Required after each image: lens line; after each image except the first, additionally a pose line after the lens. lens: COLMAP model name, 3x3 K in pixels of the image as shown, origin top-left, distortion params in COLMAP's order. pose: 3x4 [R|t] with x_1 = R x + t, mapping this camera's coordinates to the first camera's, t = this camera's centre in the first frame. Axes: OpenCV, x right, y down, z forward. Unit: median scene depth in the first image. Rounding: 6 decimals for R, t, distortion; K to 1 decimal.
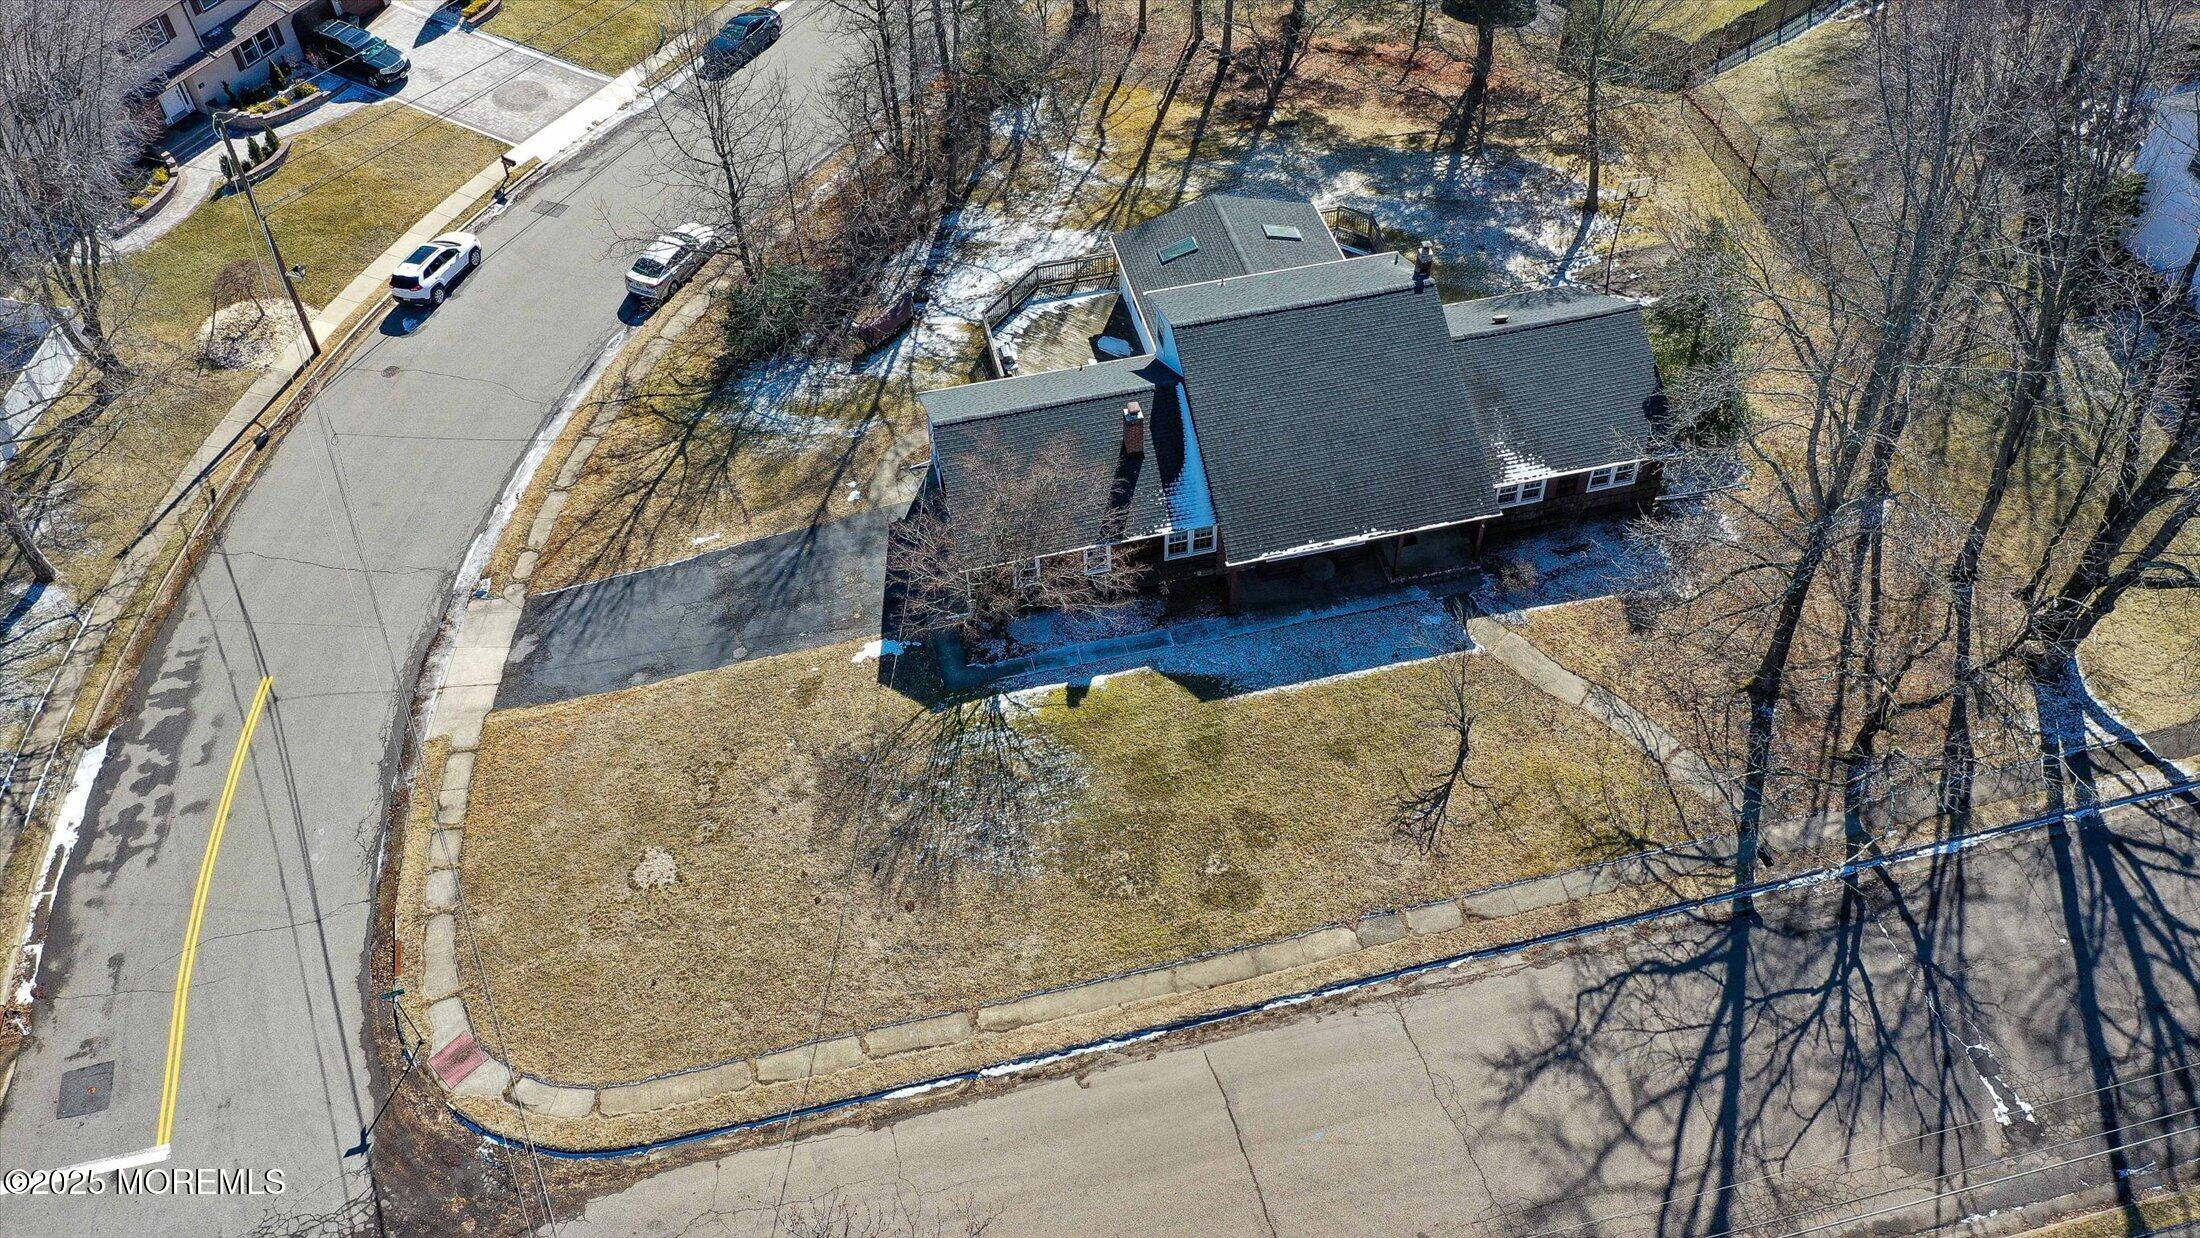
lens RADIAL K [[1706.4, 0, 1108.6], [0, 1706.4, 626.9], [0, 0, 1]] dist [0.015000, -0.020593]
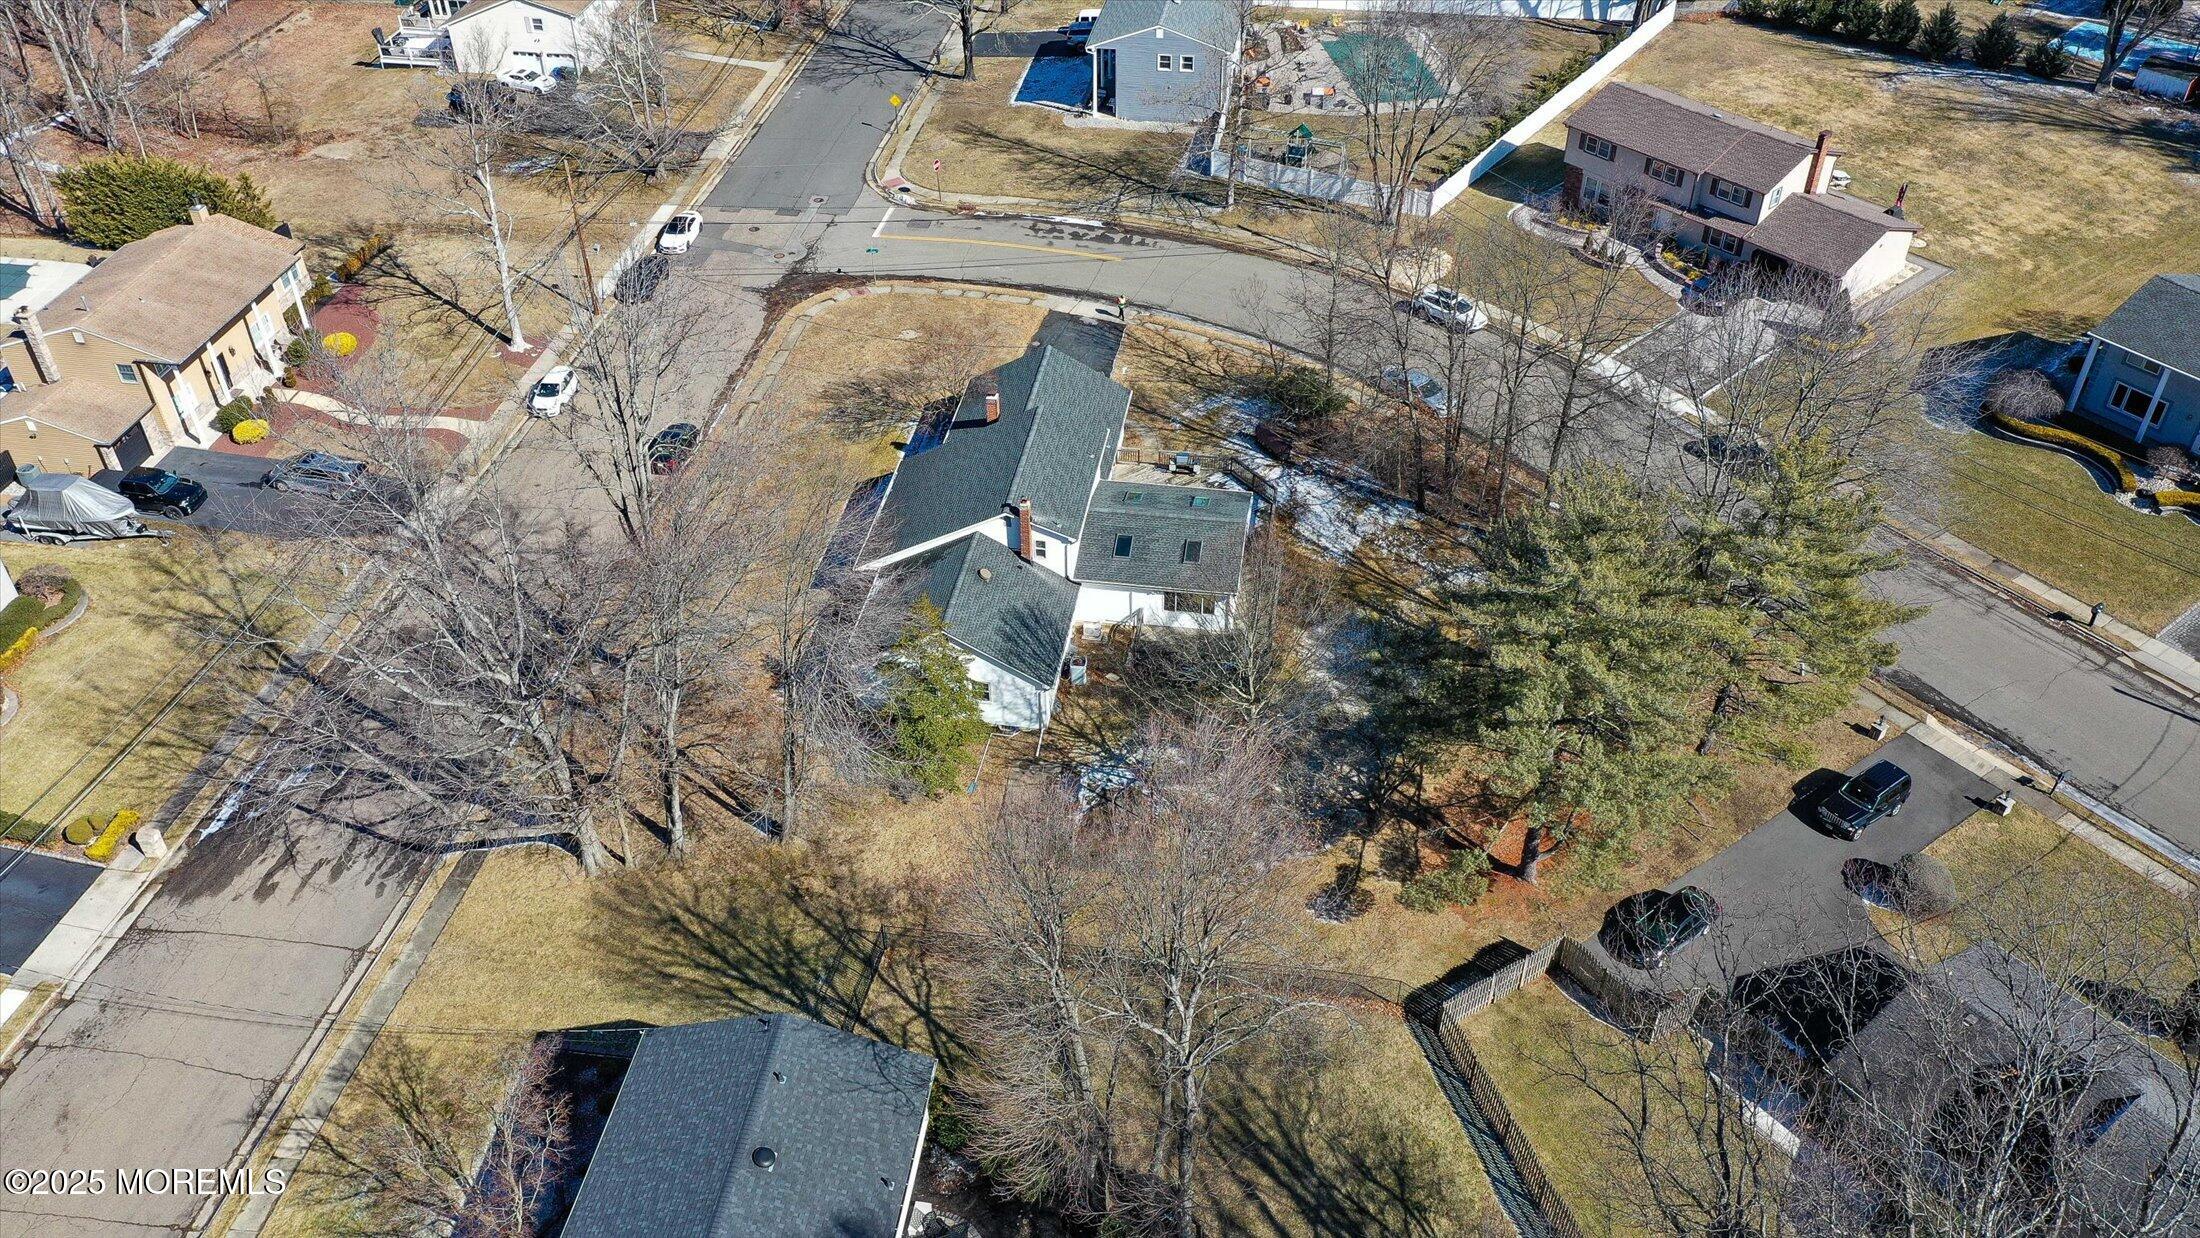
lens RADIAL K [[1752.8, 0, 1104.8], [0, 1752.8, 611.7], [0, 0, 1]] dist [0.014260, 0.001186]
pose [[-0.373864, 0.595089, -0.711403, 1.324699], [-0.681504, 0.344011, 0.645917, -1.247556], [0.629109, 0.726309, 0.276943, 0.806084]]
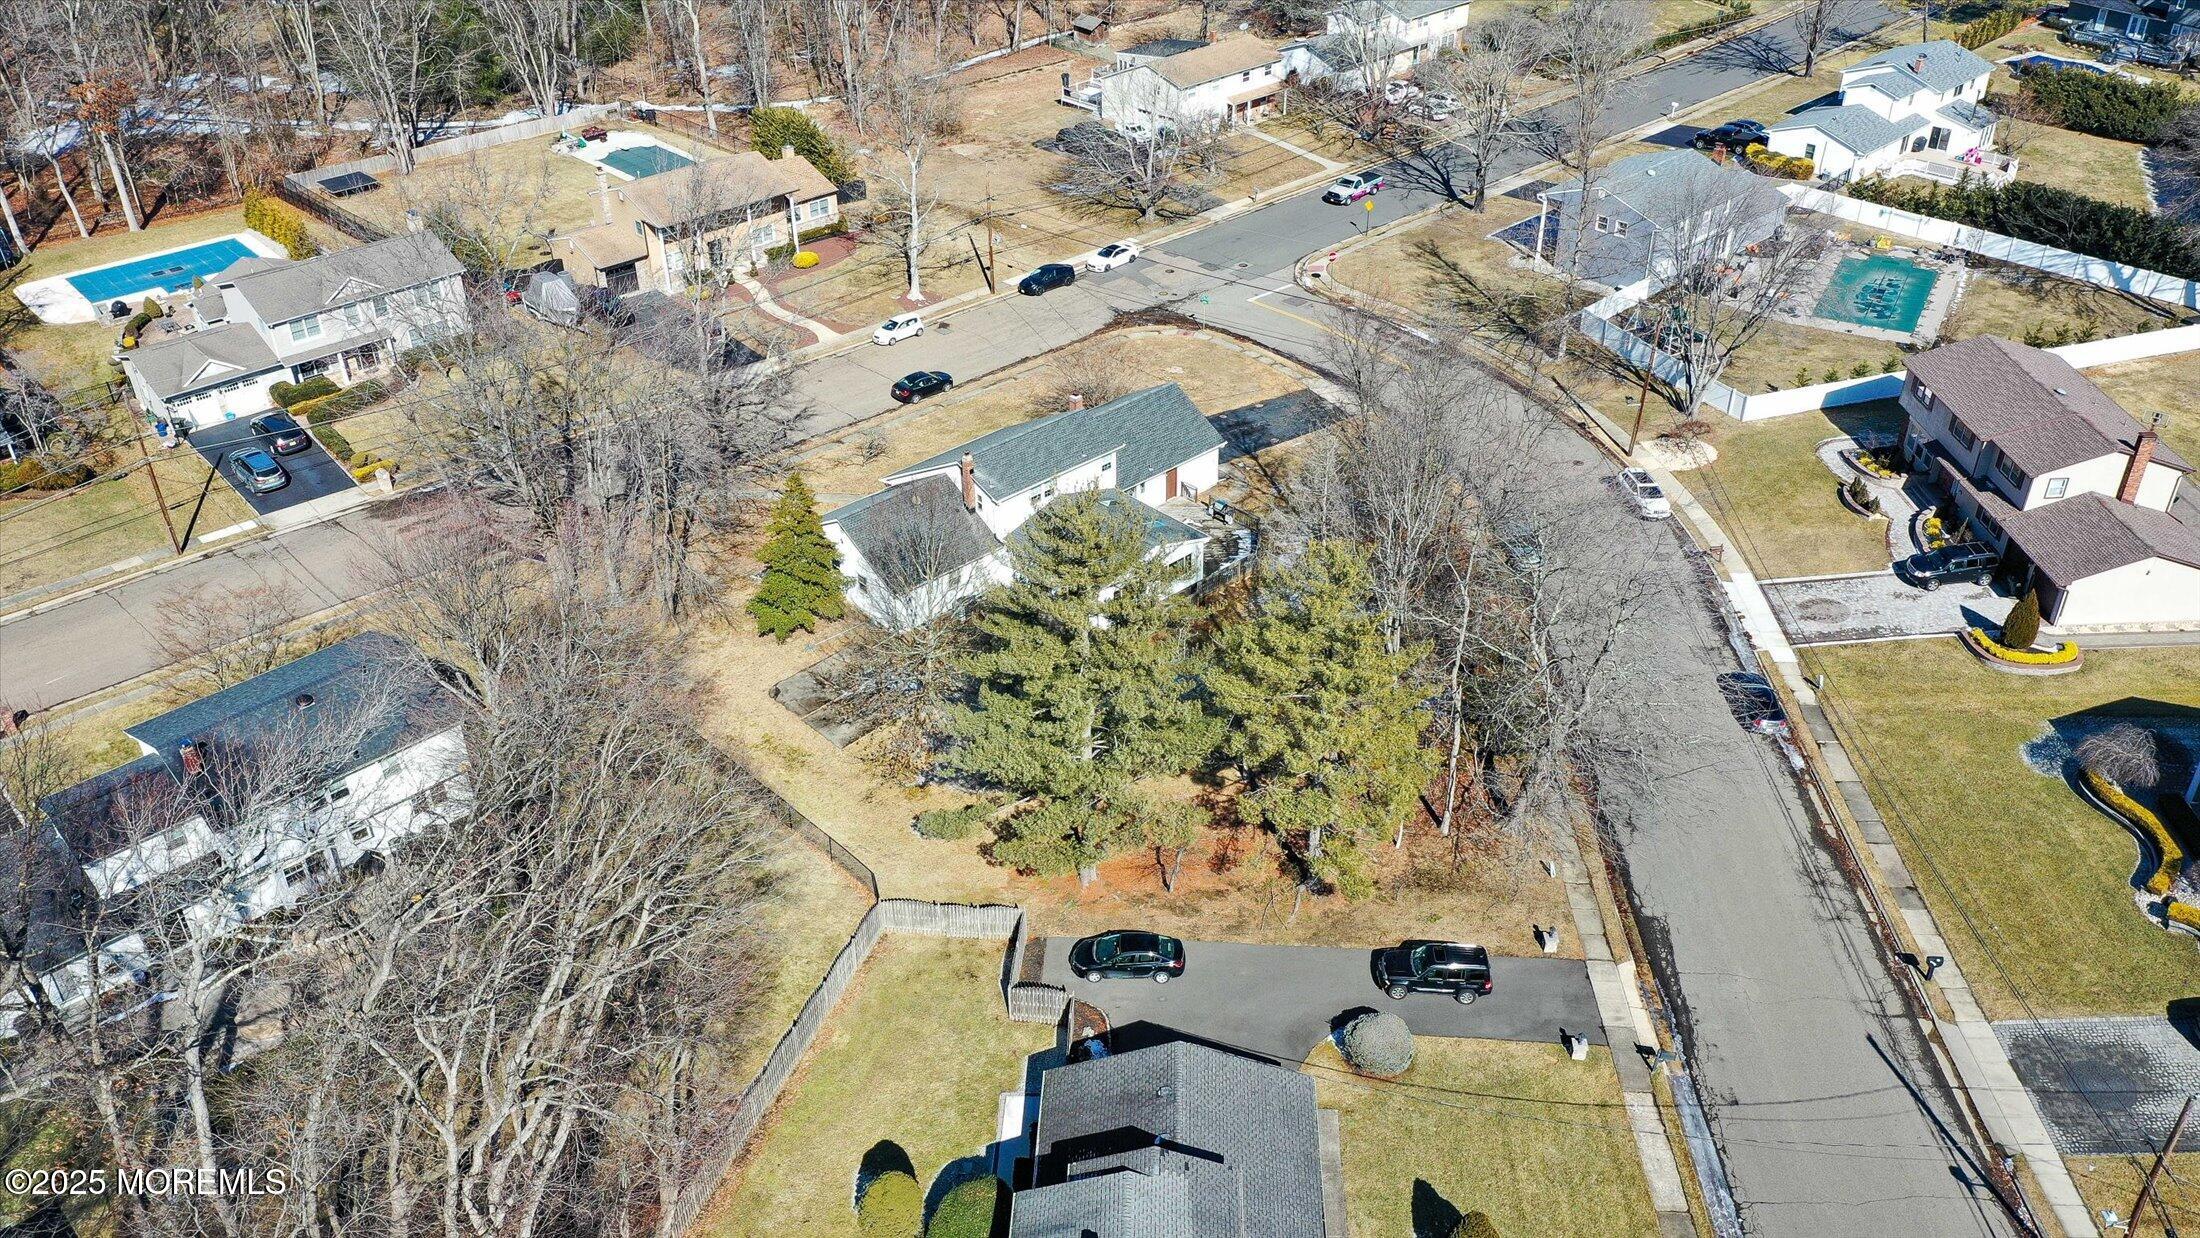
lens RADIAL K [[1752.8, 0, 1101.0], [0, 1752.8, 620.6], [0, 0, 1]] dist [0.014260, 0.001186]
pose [[-0.871212, 0.294096, -0.393061, 0.850558], [-0.342763, 0.208765, 0.915932, -1.918449], [0.351429, 0.932698, -0.081073, 1.469336]]
